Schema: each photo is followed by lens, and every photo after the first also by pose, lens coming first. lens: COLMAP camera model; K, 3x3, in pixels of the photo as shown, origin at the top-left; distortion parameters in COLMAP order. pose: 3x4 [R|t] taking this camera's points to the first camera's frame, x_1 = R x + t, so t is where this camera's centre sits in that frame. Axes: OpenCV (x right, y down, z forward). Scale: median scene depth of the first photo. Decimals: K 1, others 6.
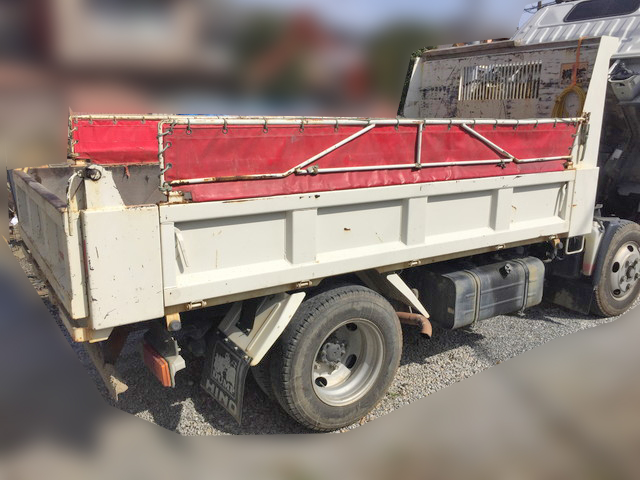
lens RADIAL K [[554.4, 0, 319.1], [0, 554.4, 240.6], [0, 0, 1]] dist [0.060600, -0.060960]
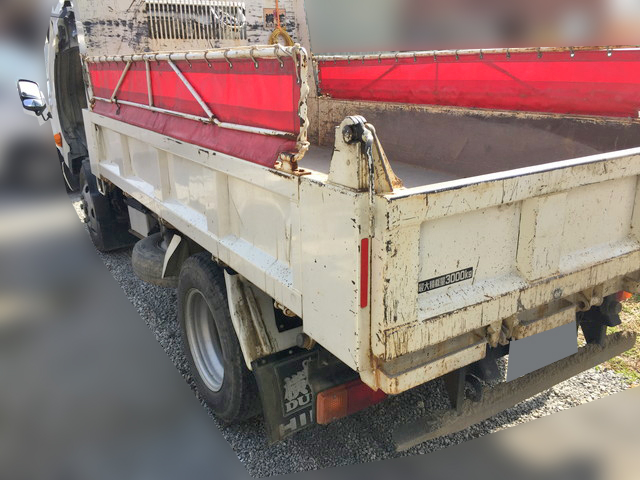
lens RADIAL K [[554.4, 0, 322.2], [0, 554.4, 239.3], [0, 0, 1]] dist [0.060600, -0.060960]
pose [[0.029670, -0.309193, 0.950536, -0.724584], [0.245487, 0.924084, 0.292926, -0.174427], [-0.968946, 0.224653, 0.103320, 0.817275]]
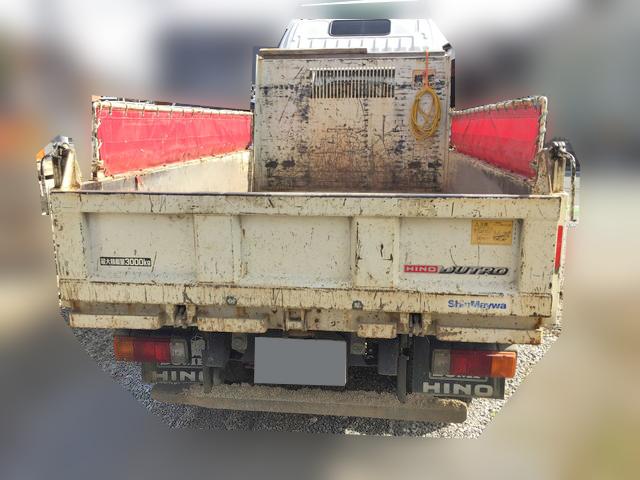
lens RADIAL K [[554.4, 0, 319.9], [0, 554.4, 241.7], [0, 0, 1]] dist [0.060600, -0.060960]
pose [[0.652020, -0.164654, 0.740107, -0.650785], [0.176737, 0.982251, 0.062823, -0.048734], [-0.737315, 0.089843, 0.669548, 0.326874]]
